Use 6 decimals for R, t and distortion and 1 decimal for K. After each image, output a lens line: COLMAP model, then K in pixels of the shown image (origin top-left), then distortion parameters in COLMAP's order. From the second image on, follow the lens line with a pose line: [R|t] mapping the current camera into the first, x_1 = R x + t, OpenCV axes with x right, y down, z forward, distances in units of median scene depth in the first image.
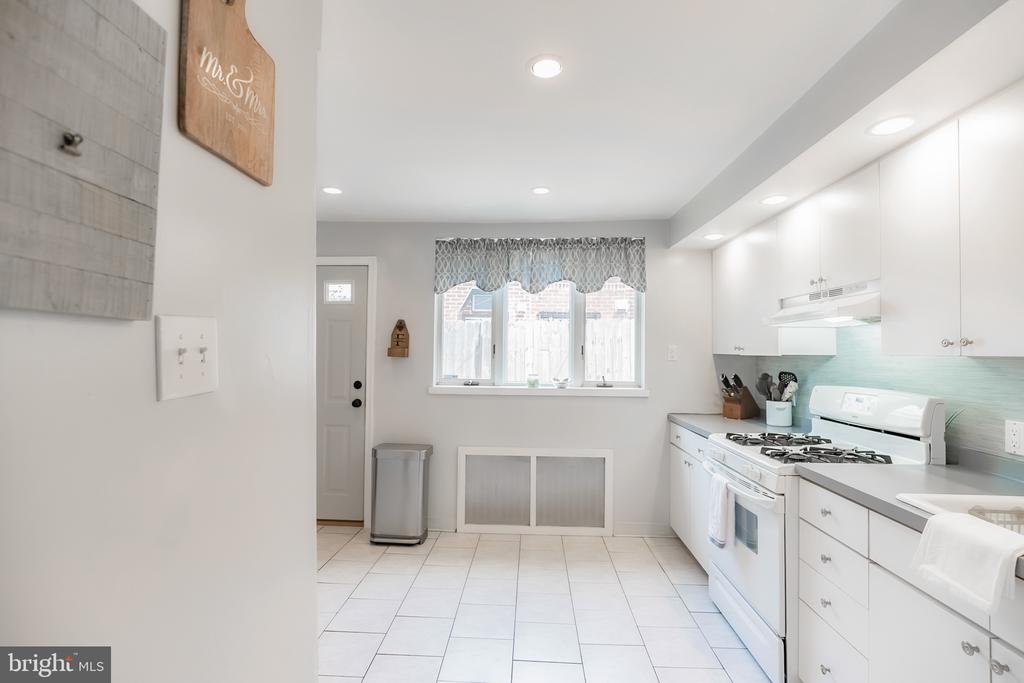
lens RADIAL K [[483.9, 0, 509.1], [0, 483.9, 338.6], [0, 0, 1]] dist [-0.002318, -0.000710]
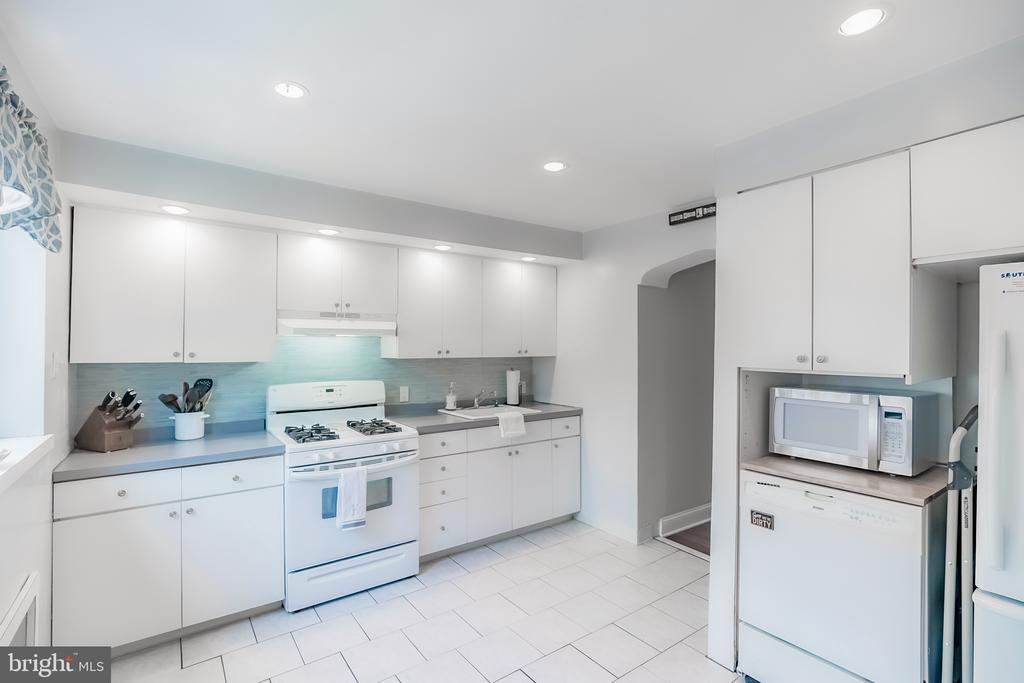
lens RADIAL K [[483.9, 0, 514.4], [0, 483.9, 343.6], [0, 0, 1]] dist [-0.002318, -0.000710]
pose [[-0.628449, -0.007723, 0.777812, -0.481907], [-0.029833, 0.999454, -0.014180, -0.004405], [-0.777278, -0.032116, -0.628337, 0.985942]]
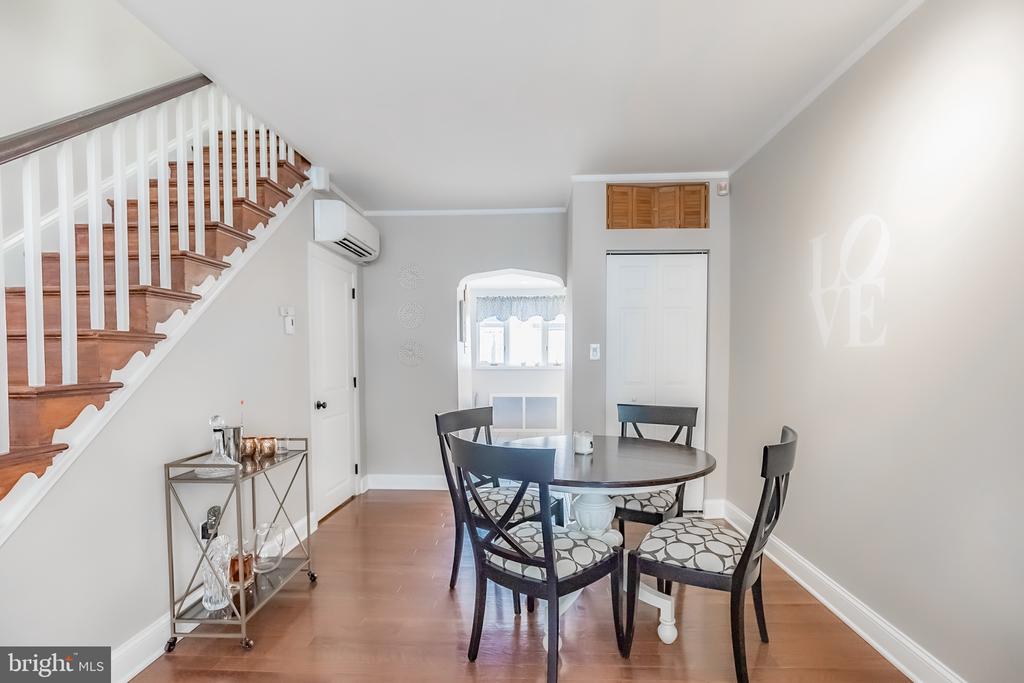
lens RADIAL K [[483.9, 0, 514.0], [0, 483.9, 347.6], [0, 0, 1]] dist [-0.002318, -0.000710]
pose [[0.999845, -0.012251, 0.012656, -0.019035], [0.012063, 0.999818, 0.014812, -0.012688], [-0.012835, -0.014657, 0.999810, -1.172671]]
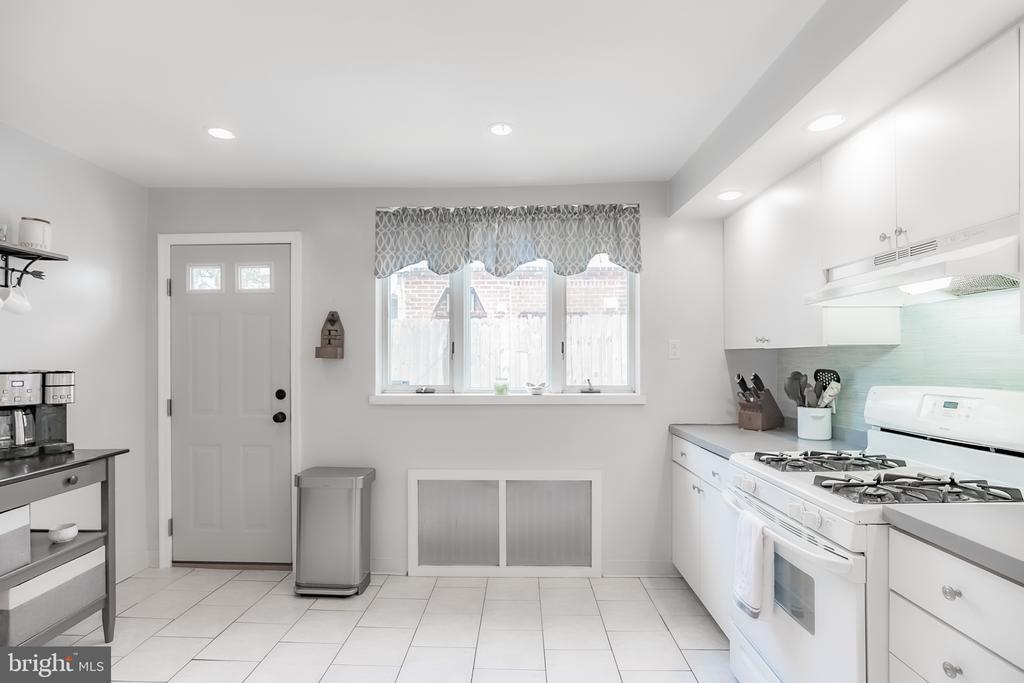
lens RADIAL K [[483.9, 0, 505.9], [0, 483.9, 359.6], [0, 0, 1]] dist [-0.002318, -0.000710]
pose [[0.999816, -0.013433, 0.013726, 0.048759], [0.013079, 0.999587, 0.025570, 0.023660], [-0.014064, -0.025386, 0.999579, 0.208738]]
